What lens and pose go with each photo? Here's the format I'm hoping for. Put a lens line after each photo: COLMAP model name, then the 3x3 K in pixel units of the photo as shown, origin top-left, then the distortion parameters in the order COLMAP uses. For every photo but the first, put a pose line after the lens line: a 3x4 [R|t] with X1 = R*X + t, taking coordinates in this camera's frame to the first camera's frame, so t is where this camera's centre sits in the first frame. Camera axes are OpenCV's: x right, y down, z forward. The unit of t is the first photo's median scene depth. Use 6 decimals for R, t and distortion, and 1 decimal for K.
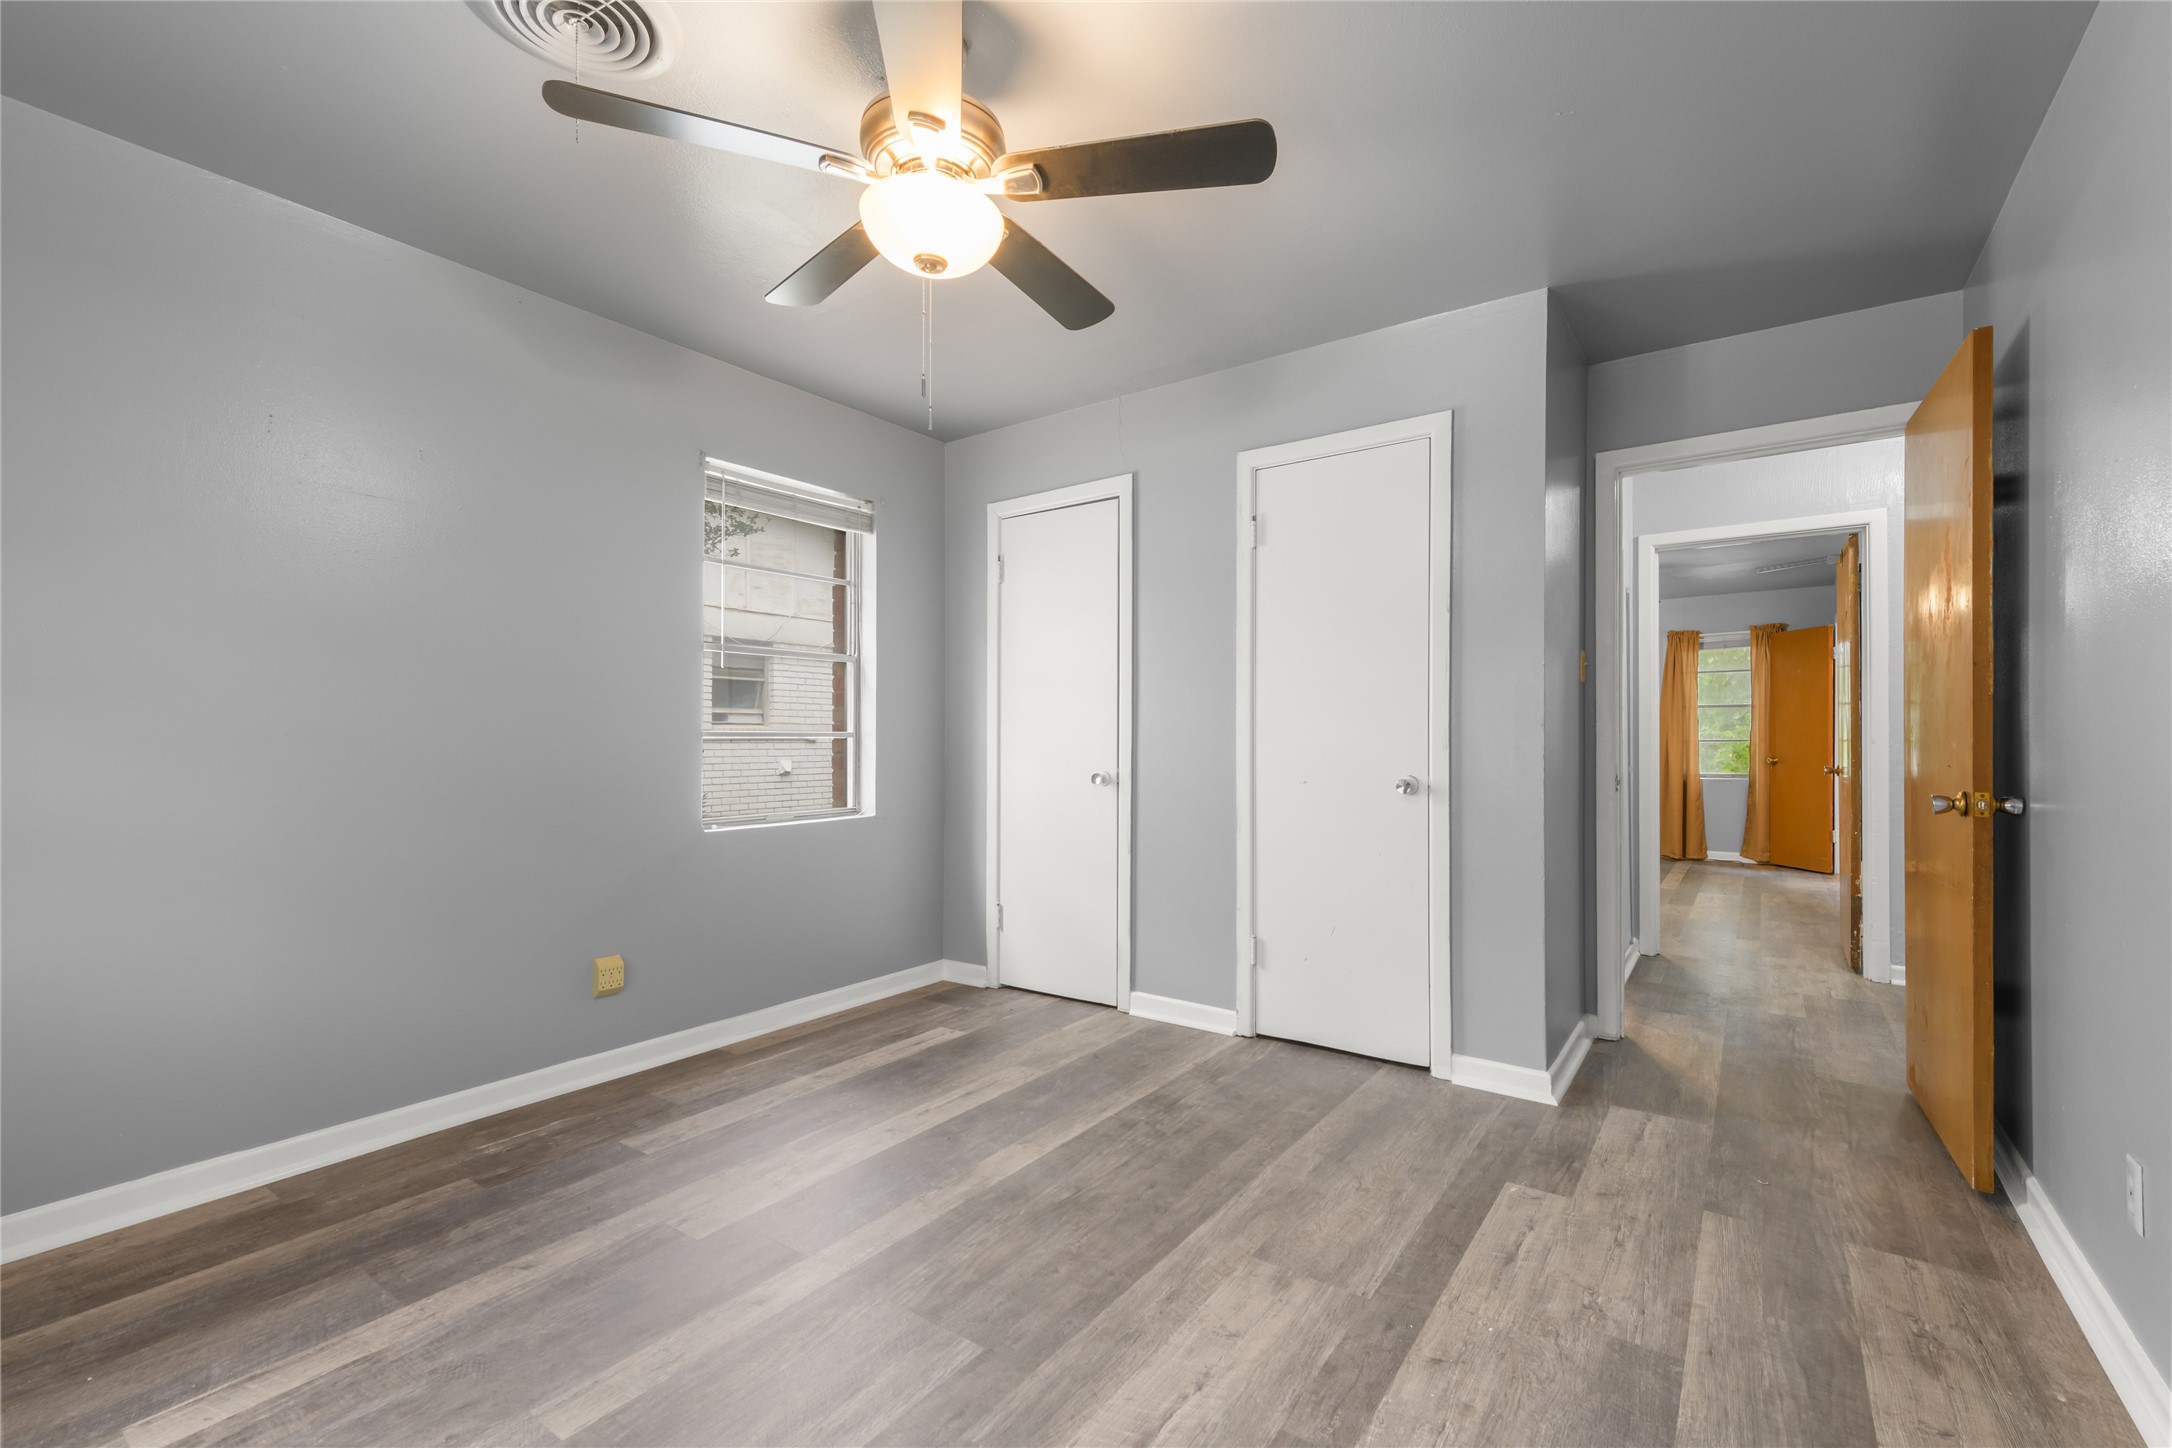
lens RADIAL K [[938.9, 0, 1102.8], [0, 938.9, 734.2], [0, 0, 1]] dist [0.017220, -0.001915]
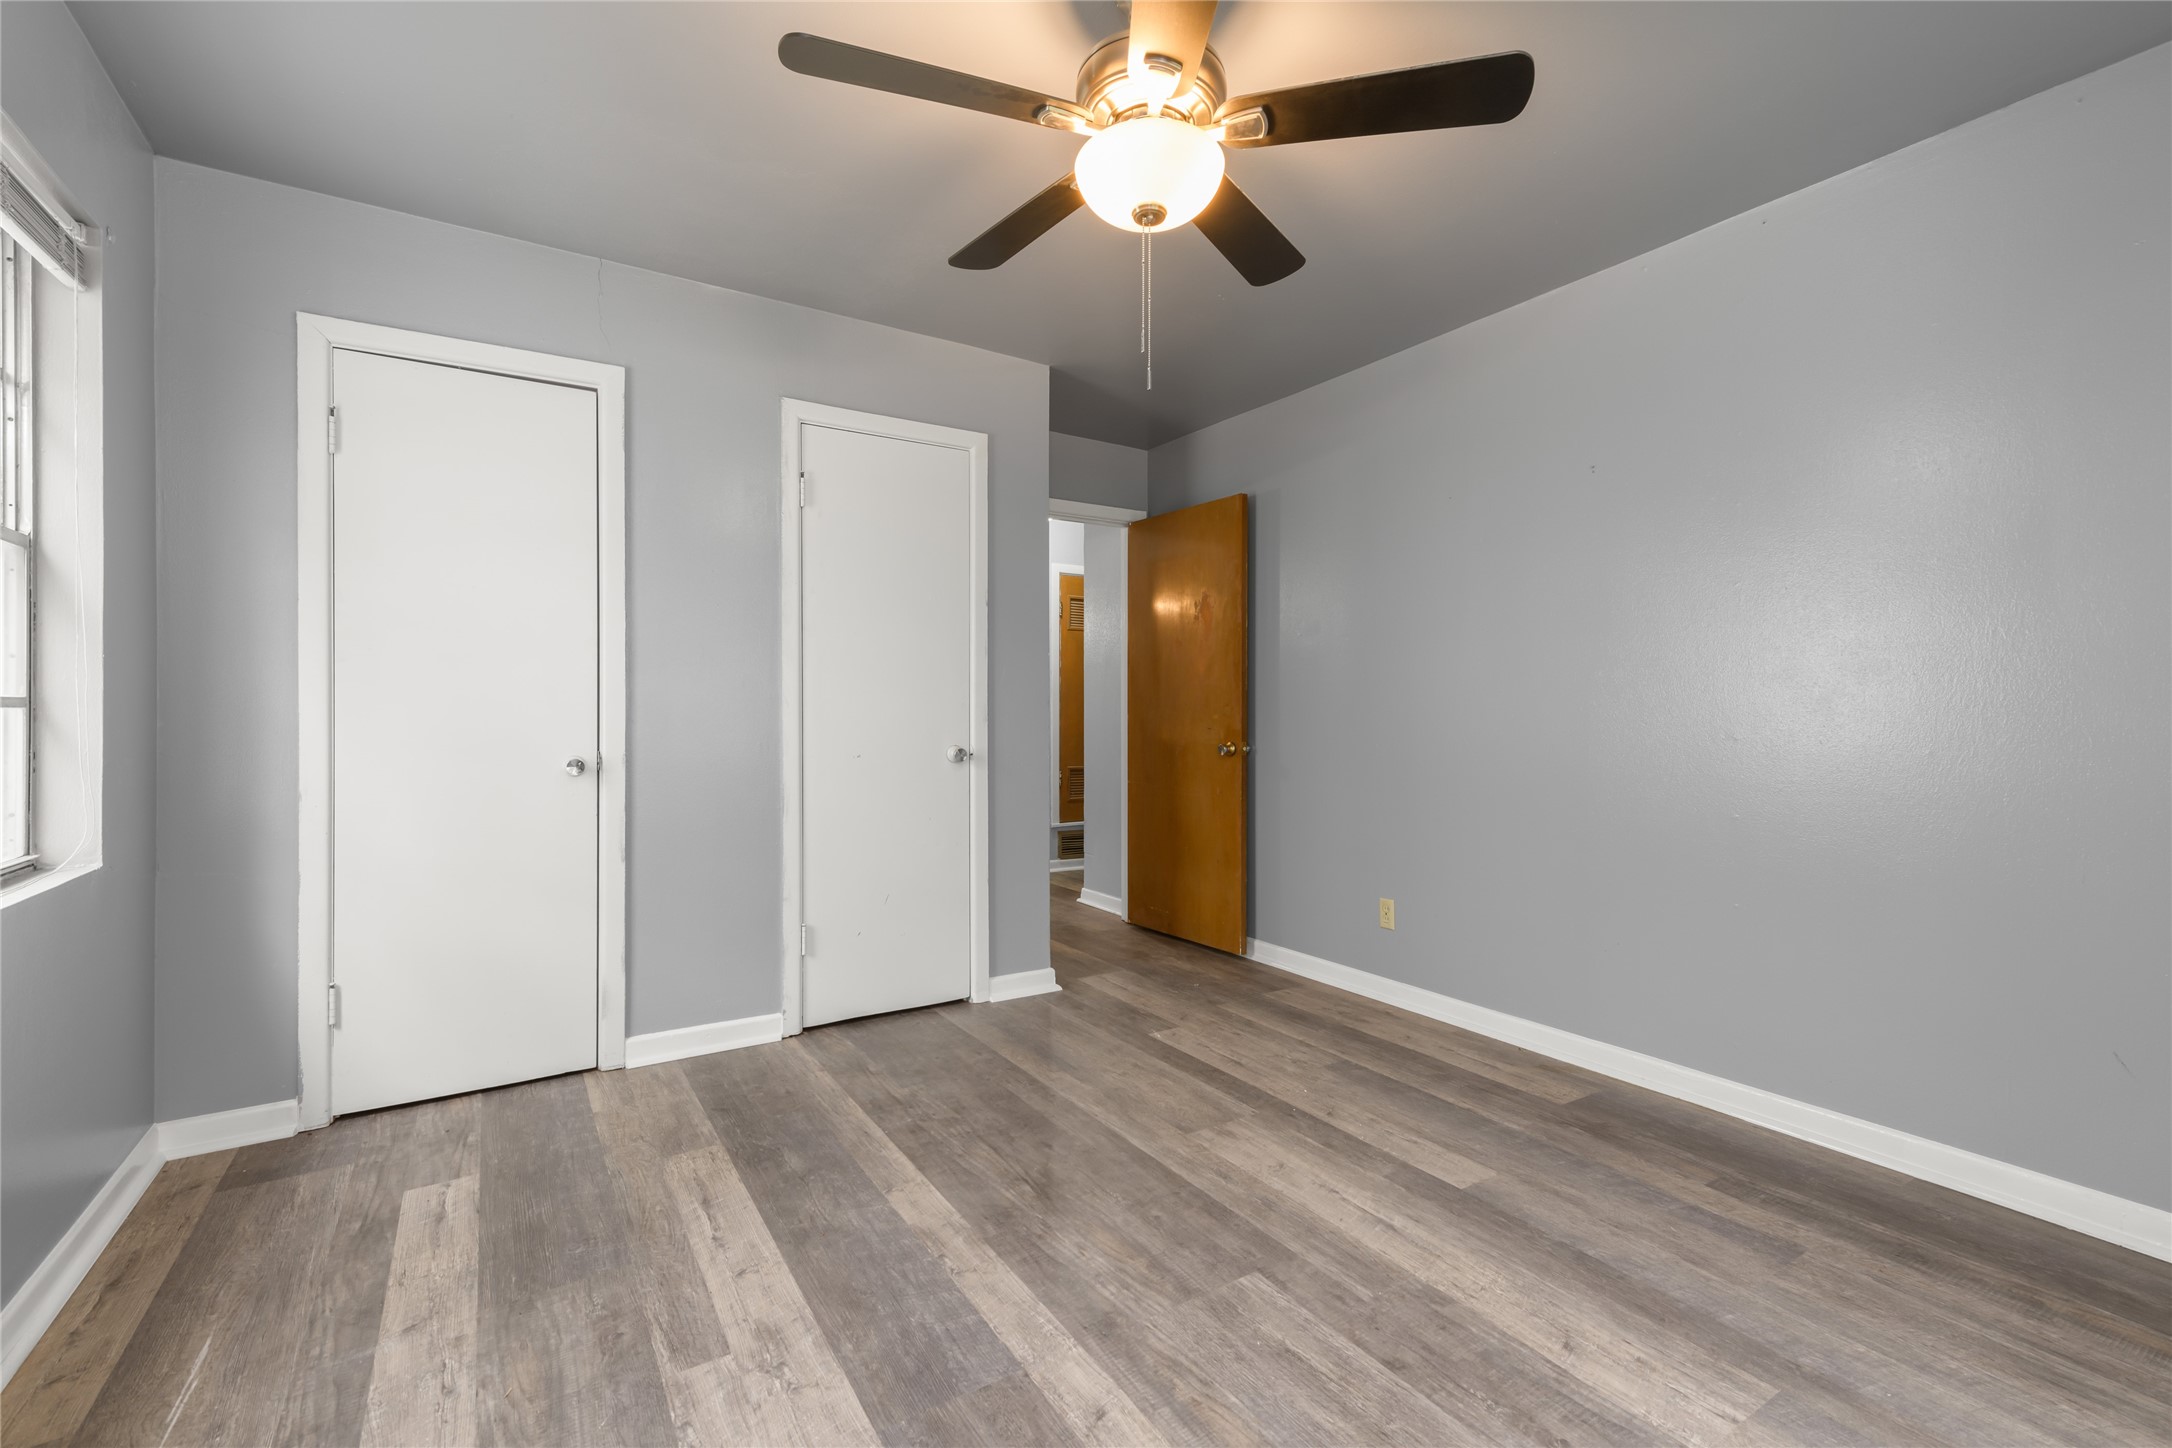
lens RADIAL K [[938.9, 0, 1106.0], [0, 938.9, 716.3], [0, 0, 1]] dist [0.017220, -0.001915]
pose [[0.371465, -0.002752, 0.928443, -0.734964], [-0.005163, 0.999974, 0.005029, 0.002771], [-0.928433, -0.006662, 0.371441, 0.466429]]
